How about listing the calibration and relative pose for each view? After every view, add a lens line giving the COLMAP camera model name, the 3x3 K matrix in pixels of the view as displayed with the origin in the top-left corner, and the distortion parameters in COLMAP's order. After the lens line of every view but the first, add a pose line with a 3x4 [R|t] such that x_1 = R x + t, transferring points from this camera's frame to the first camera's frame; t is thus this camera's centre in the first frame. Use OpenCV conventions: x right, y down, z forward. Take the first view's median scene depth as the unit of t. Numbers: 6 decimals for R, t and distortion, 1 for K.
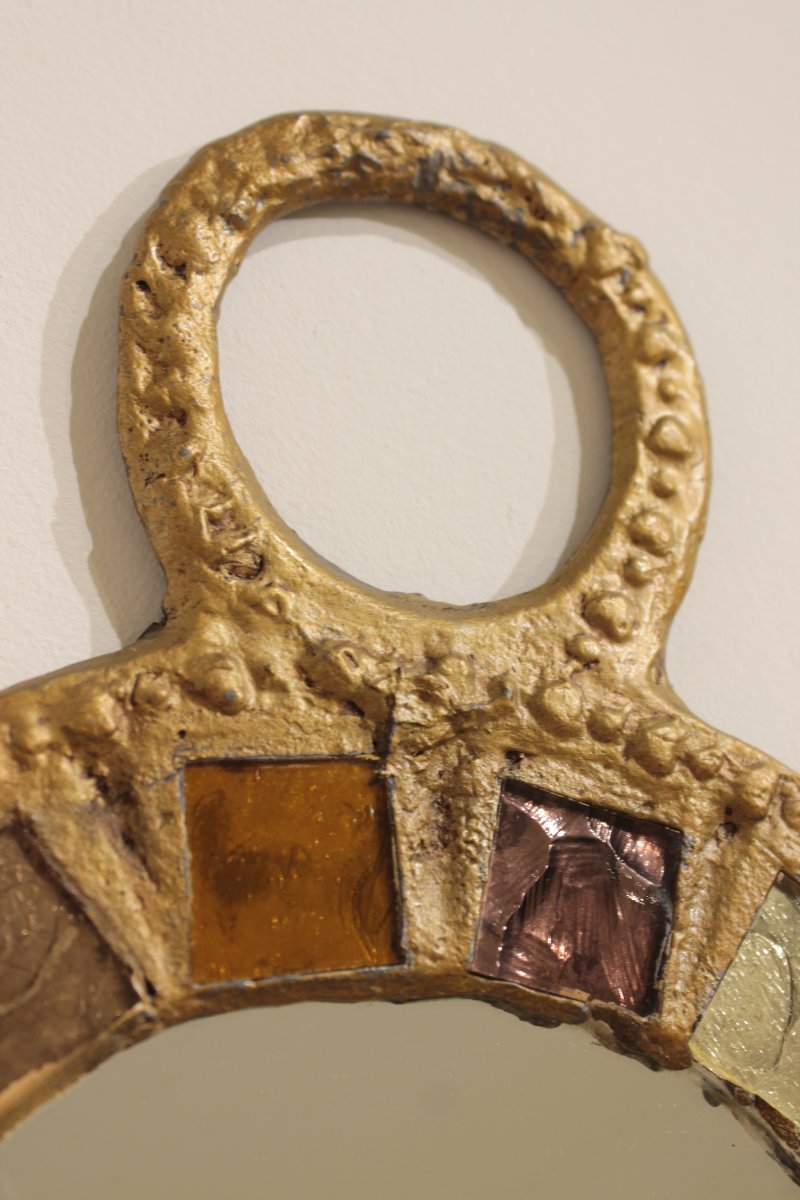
lens RADIAL K [[1728.0, 0, 403.6], [0, 1728.0, 600.6], [0, 0, 1]] dist [-0.065838, 0.000000]
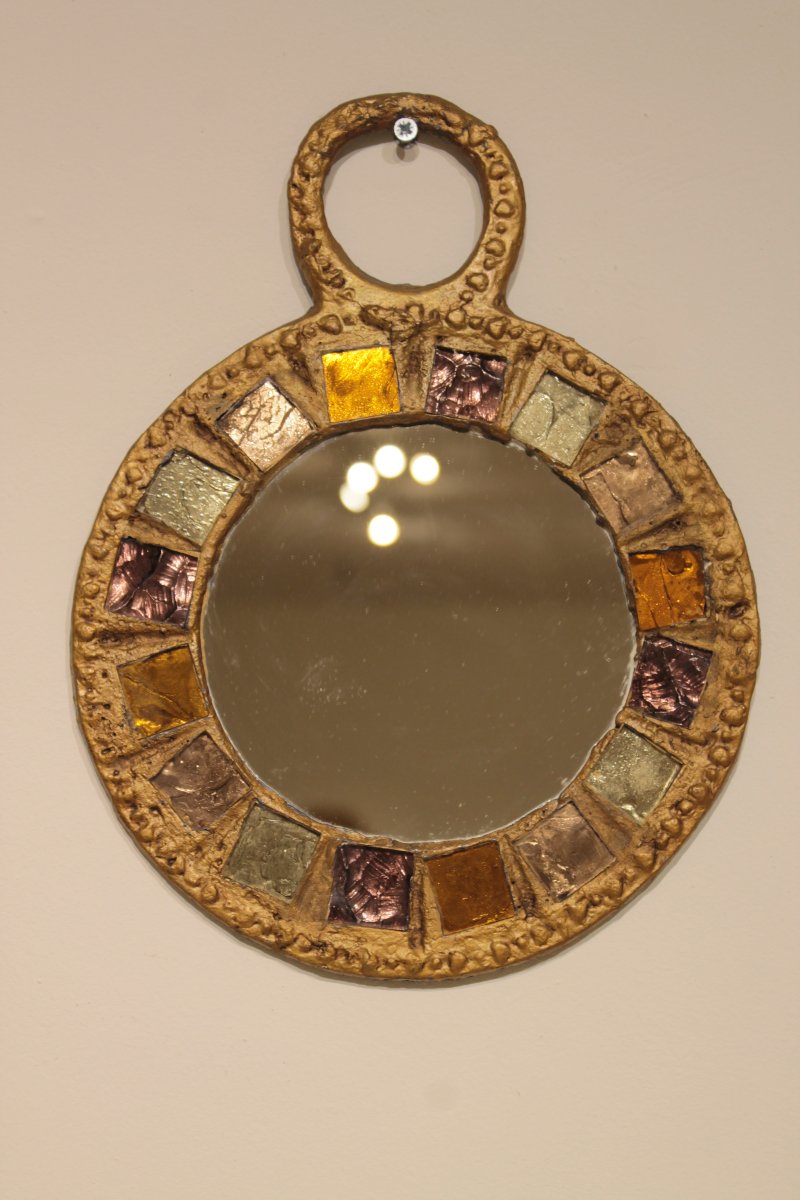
lens RADIAL K [[2301.5, 0, 402.0], [0, 2301.5, 603.8], [0, 0, 1]] dist [0.012550, 0.000000]
pose [[0.955112, -0.088343, -0.282765, 1.024115], [0.132583, 0.981045, 0.141327, -0.023696], [0.264920, -0.172473, 0.948720, -2.643401]]
